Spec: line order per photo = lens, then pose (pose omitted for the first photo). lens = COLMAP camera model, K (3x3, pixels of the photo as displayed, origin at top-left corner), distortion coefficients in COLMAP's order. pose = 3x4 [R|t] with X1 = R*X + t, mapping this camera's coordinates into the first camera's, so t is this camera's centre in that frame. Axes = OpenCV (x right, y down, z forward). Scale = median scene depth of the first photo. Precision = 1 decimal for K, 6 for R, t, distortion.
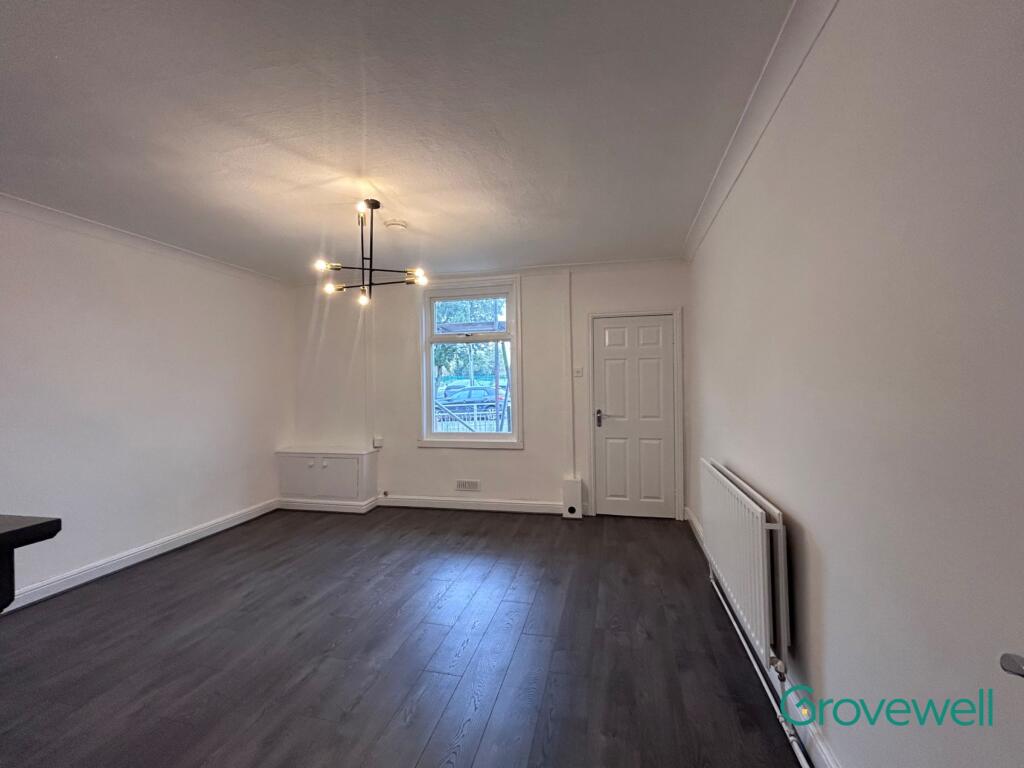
lens RADIAL K [[413.2, 0, 513.0], [0, 413.2, 383.9], [0, 0, 1]] dist [-0.003189, 0.000242]
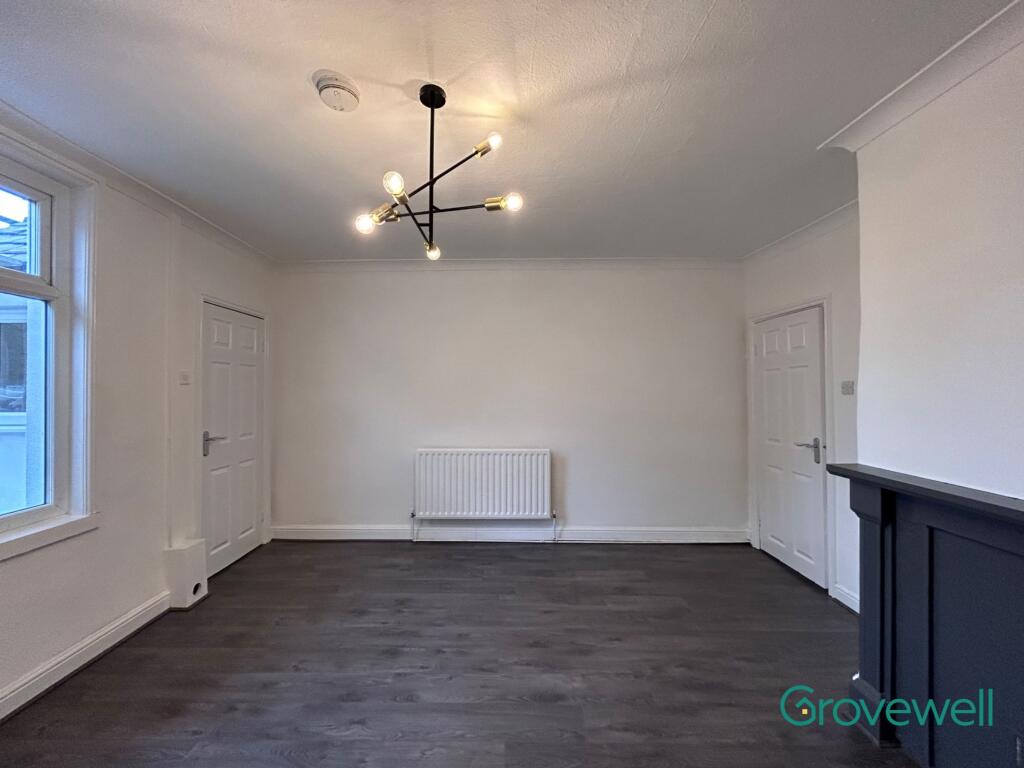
lens RADIAL K [[413.2, 0, 513.0], [0, 413.2, 383.9], [0, 0, 1]] dist [-0.003189, 0.000242]
pose [[-0.235931, 0.025600, 0.971433, -0.708102], [0.000456, 0.999656, -0.026233, -0.000971], [-0.971770, -0.005746, -0.235861, 0.771647]]
